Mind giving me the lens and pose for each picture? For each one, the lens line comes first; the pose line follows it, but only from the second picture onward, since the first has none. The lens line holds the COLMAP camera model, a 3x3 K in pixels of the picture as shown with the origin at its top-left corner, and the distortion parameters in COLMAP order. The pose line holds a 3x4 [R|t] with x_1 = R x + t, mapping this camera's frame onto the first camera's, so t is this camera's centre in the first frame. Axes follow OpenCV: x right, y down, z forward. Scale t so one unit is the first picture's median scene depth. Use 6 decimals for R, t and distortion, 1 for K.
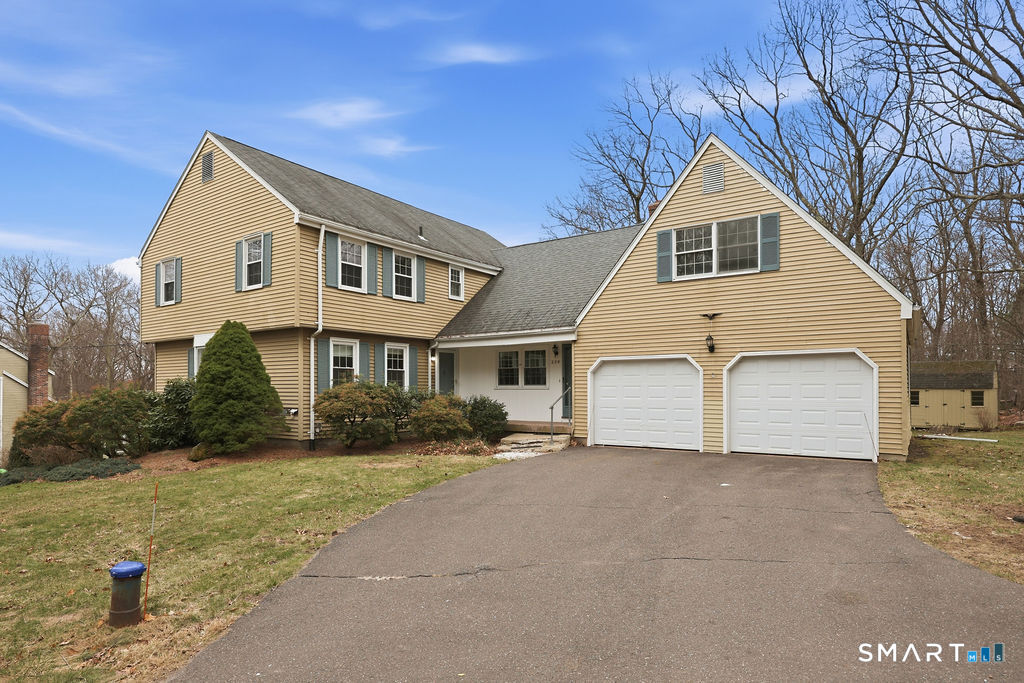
lens RADIAL K [[574.1, 0, 511.8], [0, 574.1, 387.7], [0, 0, 1]] dist [0.004319, 0.002072]
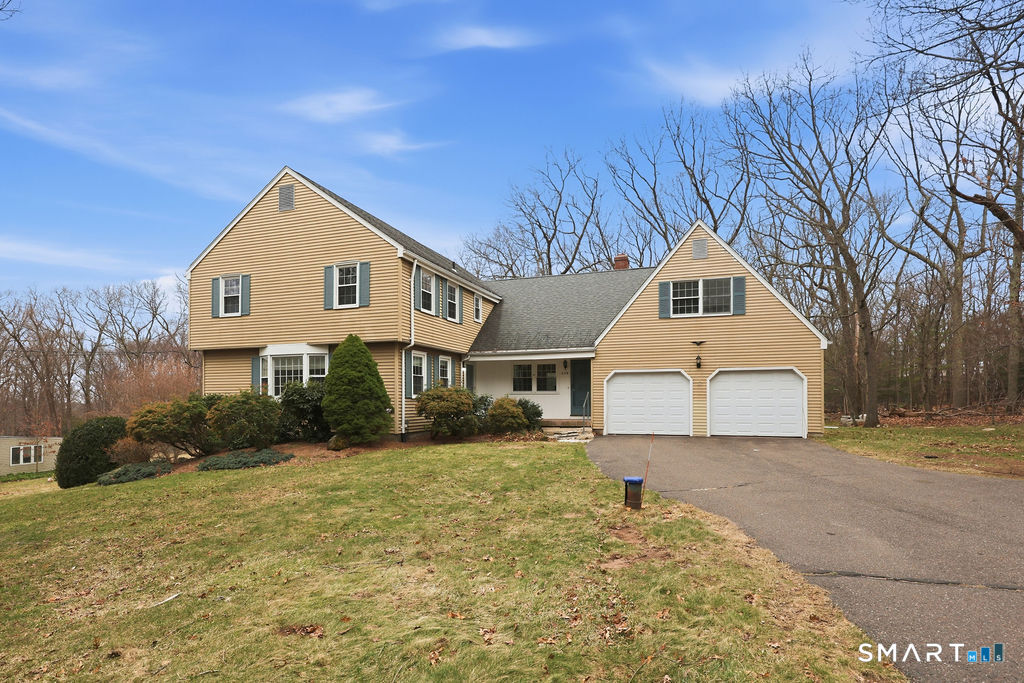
lens RADIAL K [[523.9, 0, 512.8], [0, 523.9, 398.2], [0, 0, 1]] dist [0.004376, 0.000519]
pose [[0.961975, 0.001454, 0.273135, -0.429461], [-0.000896, 0.999997, -0.002170, 0.017517], [-0.273137, 0.001843, 0.961973, -0.140498]]
